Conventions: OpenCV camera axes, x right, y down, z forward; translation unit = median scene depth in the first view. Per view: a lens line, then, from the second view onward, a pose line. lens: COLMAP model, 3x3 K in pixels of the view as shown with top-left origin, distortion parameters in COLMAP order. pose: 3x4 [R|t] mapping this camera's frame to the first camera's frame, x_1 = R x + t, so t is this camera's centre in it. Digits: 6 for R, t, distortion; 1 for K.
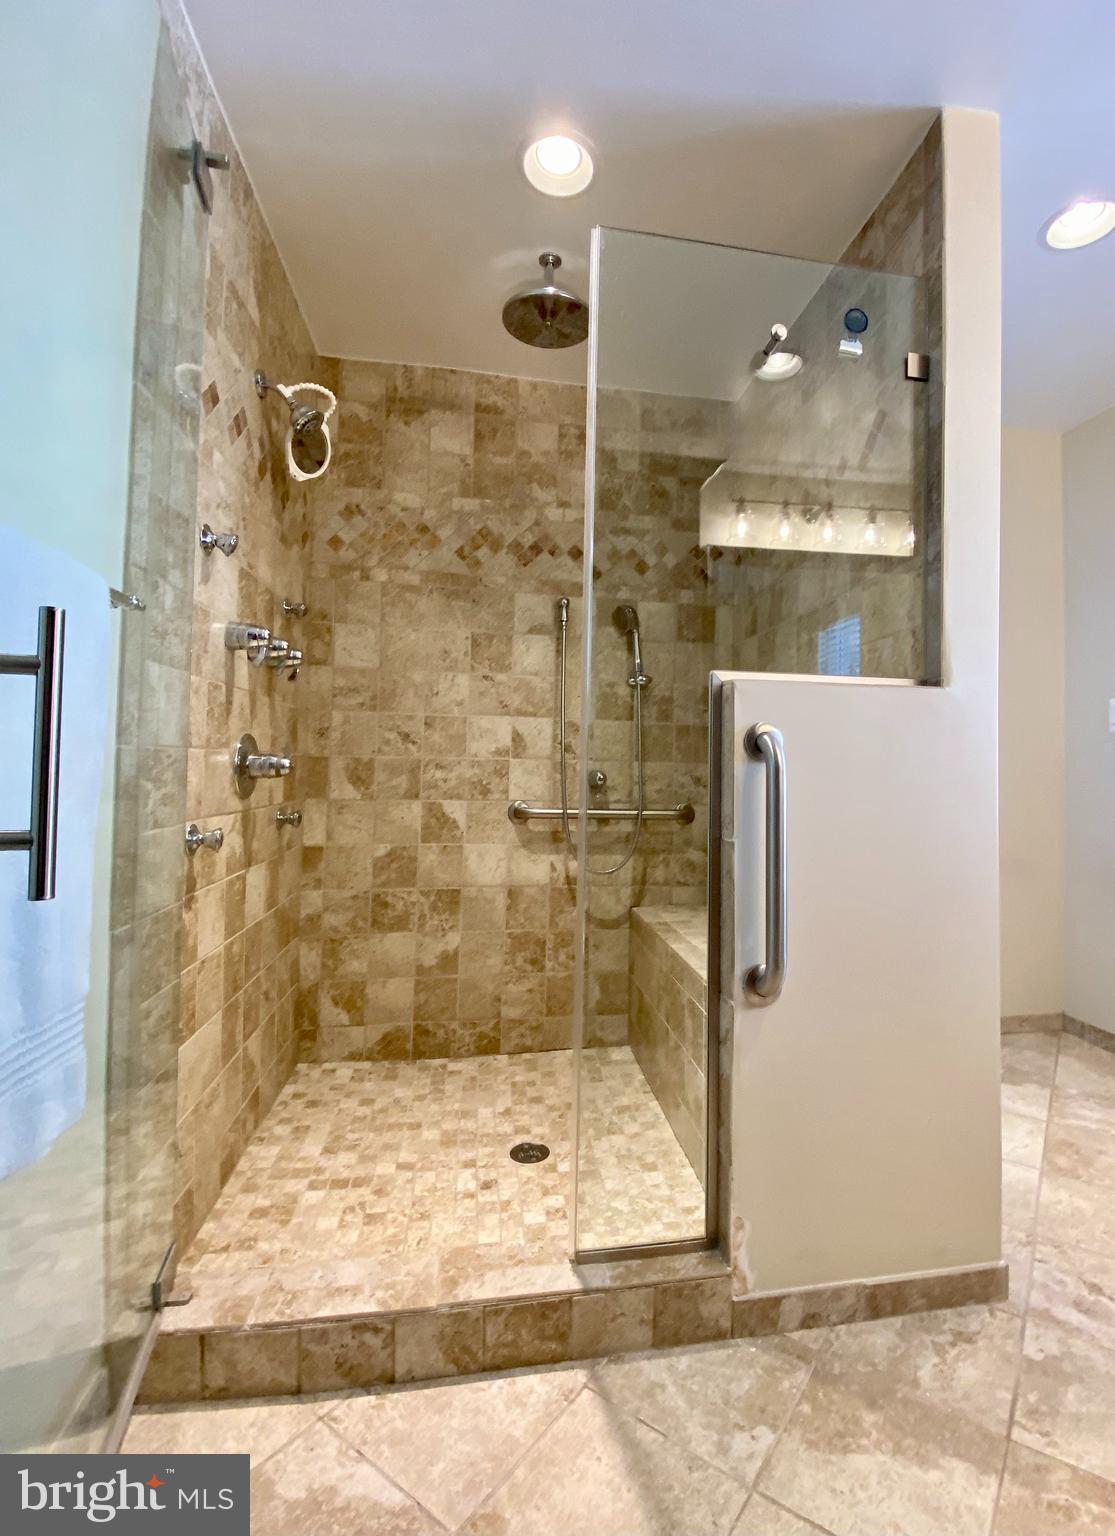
lens RADIAL K [[679.2, 0, 587.0], [0, 679.2, 722.0], [0, 0, 1]] dist [0.017647, -0.009652]
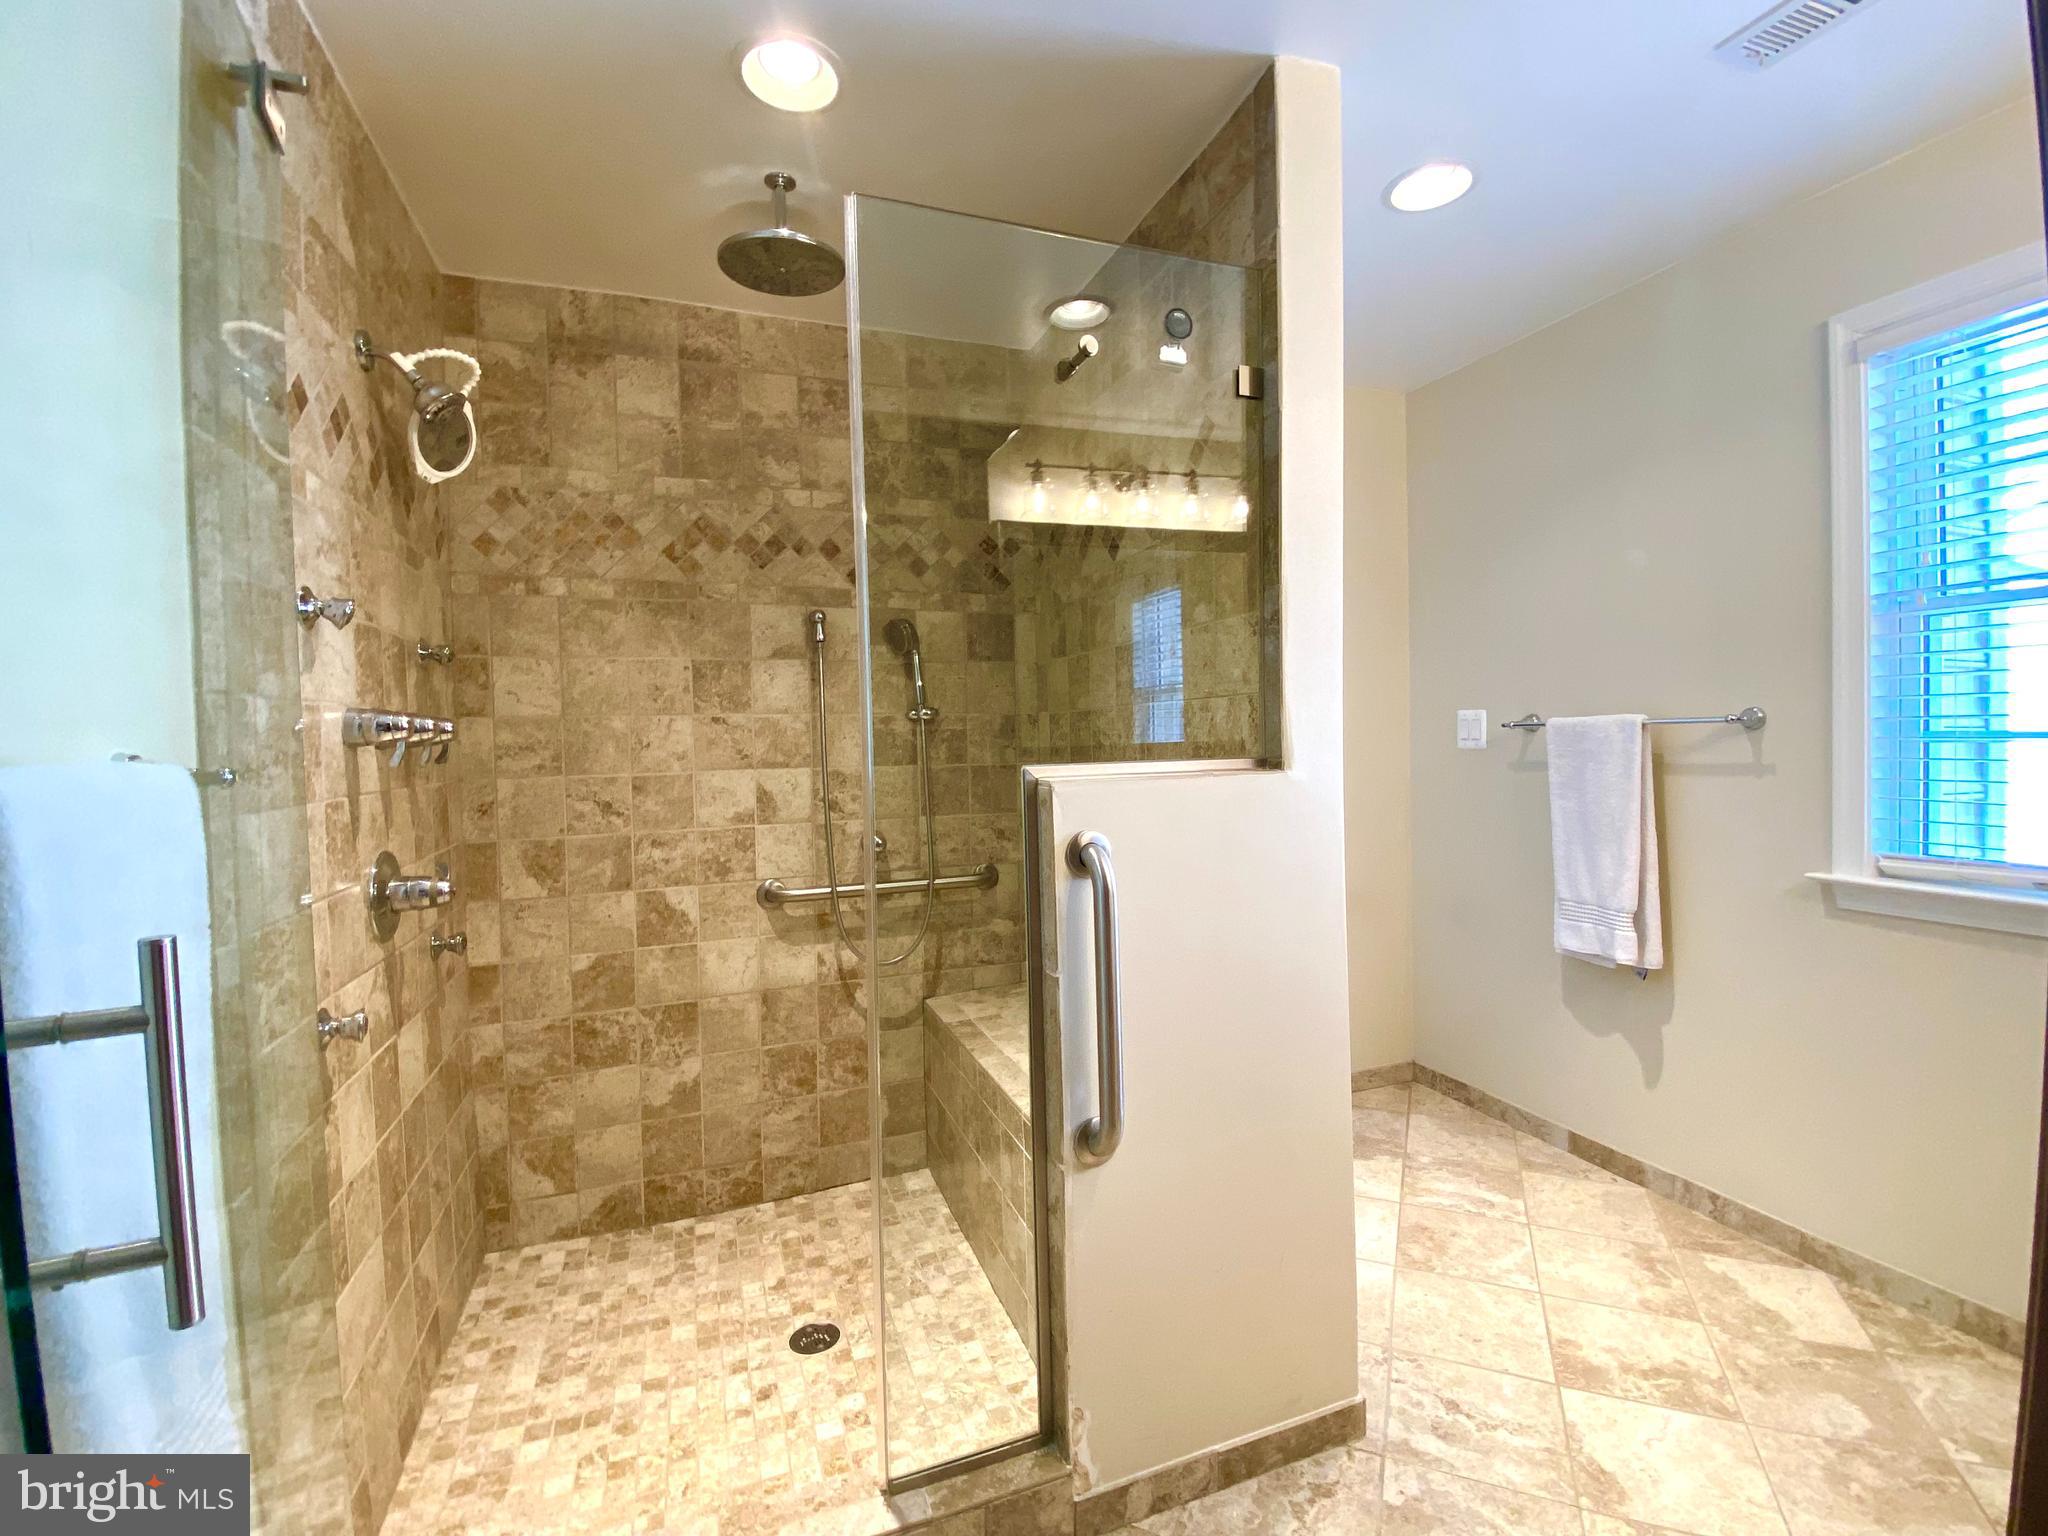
lens RADIAL K [[885.8, 0, 999.9], [0, 885.8, 765.1], [0, 0, 1]] dist [0.000081, -0.004455]
pose [[0.984107, -0.049650, 0.170497, -0.014738], [0.039147, 0.997154, 0.064427, -0.098162], [-0.173210, -0.056729, 0.983250, -0.015949]]
